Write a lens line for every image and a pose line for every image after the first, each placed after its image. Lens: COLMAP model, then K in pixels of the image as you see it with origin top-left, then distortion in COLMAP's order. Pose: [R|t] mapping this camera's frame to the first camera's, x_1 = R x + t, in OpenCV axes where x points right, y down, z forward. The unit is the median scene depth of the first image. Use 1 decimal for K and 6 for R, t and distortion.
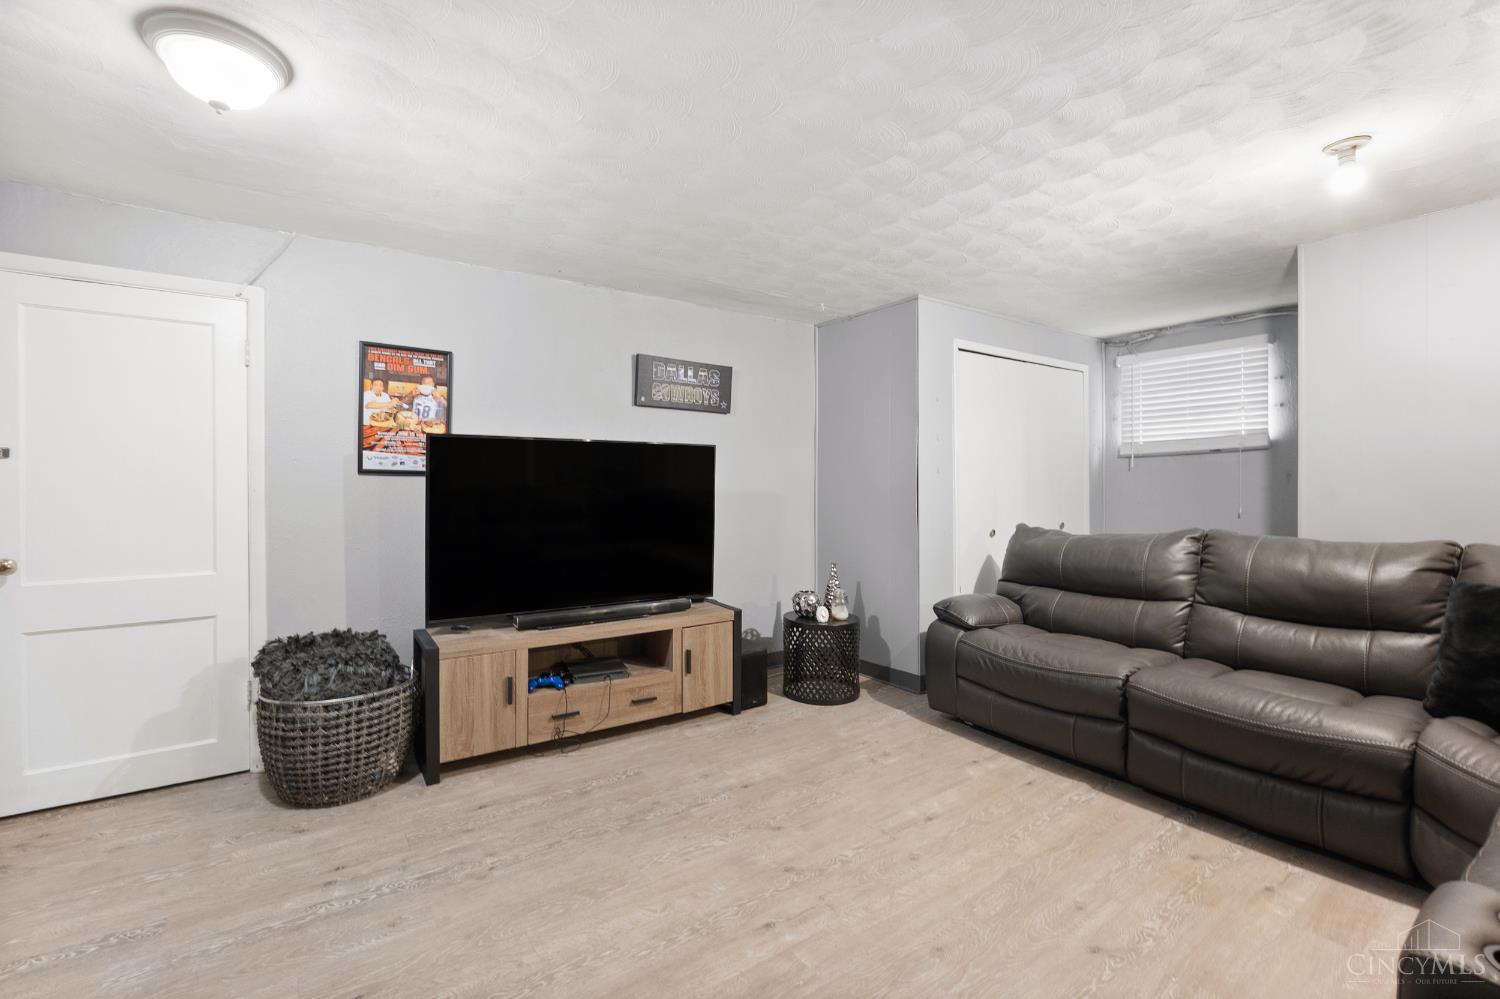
lens RADIAL K [[652.8, 0, 750.6], [0, 652.8, 494.2], [0, 0, 1]] dist [-0.002331, -0.000096]
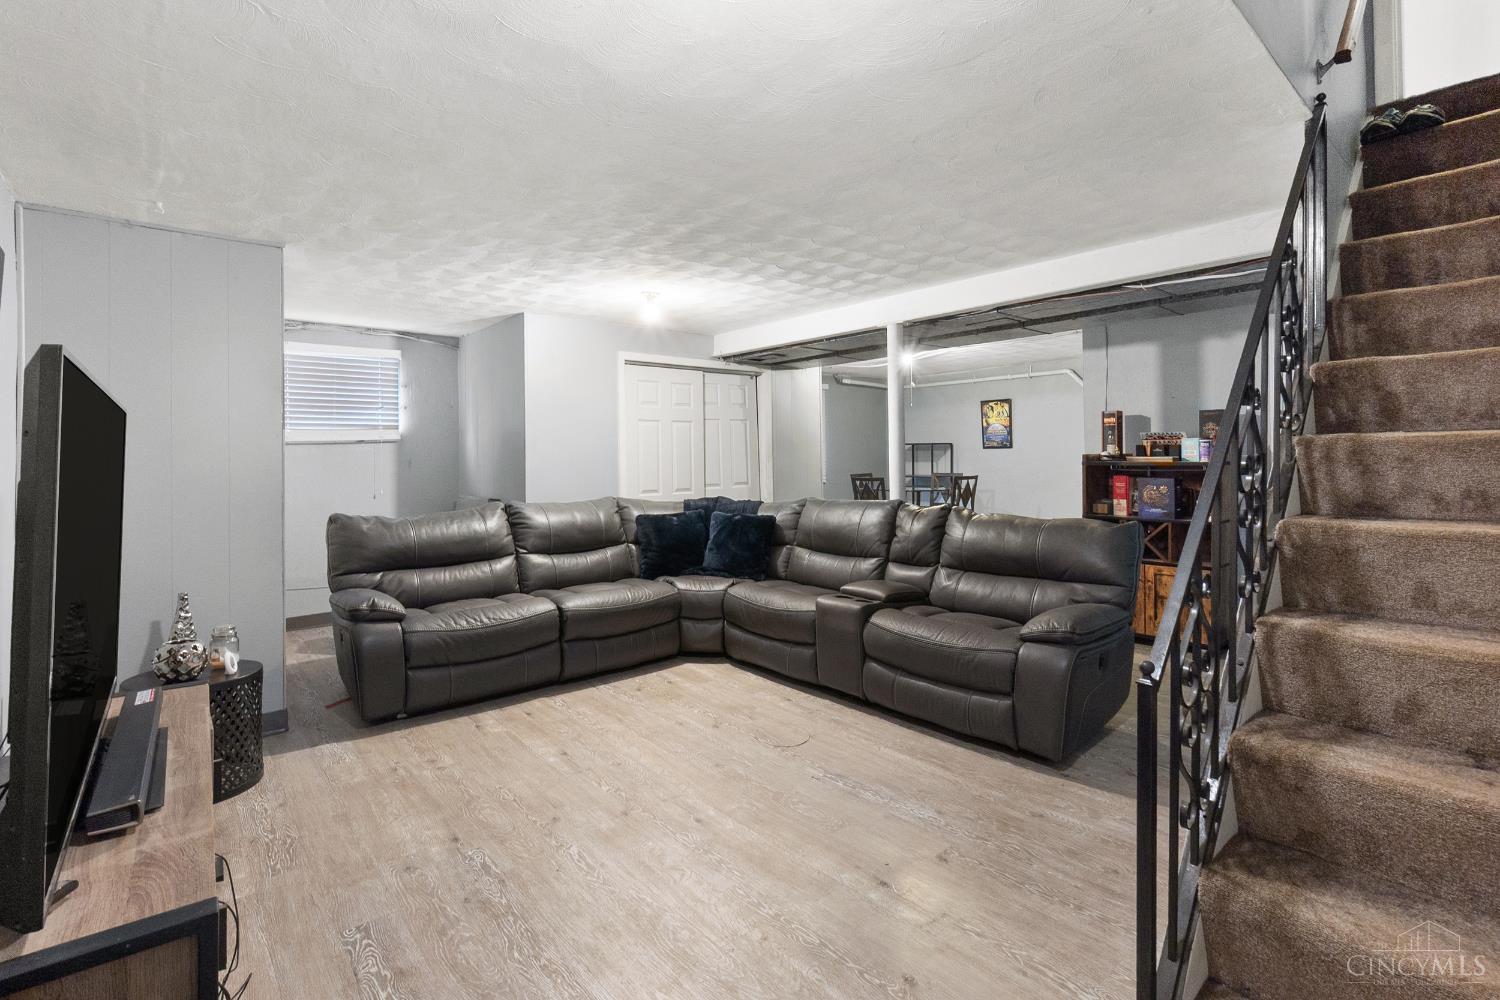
lens RADIAL K [[652.8, 0, 765.5], [0, 652.8, 459.0], [0, 0, 1]] dist [-0.002331, -0.000096]
pose [[-0.069868, 0.004807, 0.997545, -0.837167], [0.032060, 0.999483, -0.002571, -0.016832], [-0.997041, 0.031802, -0.069986, 0.635859]]
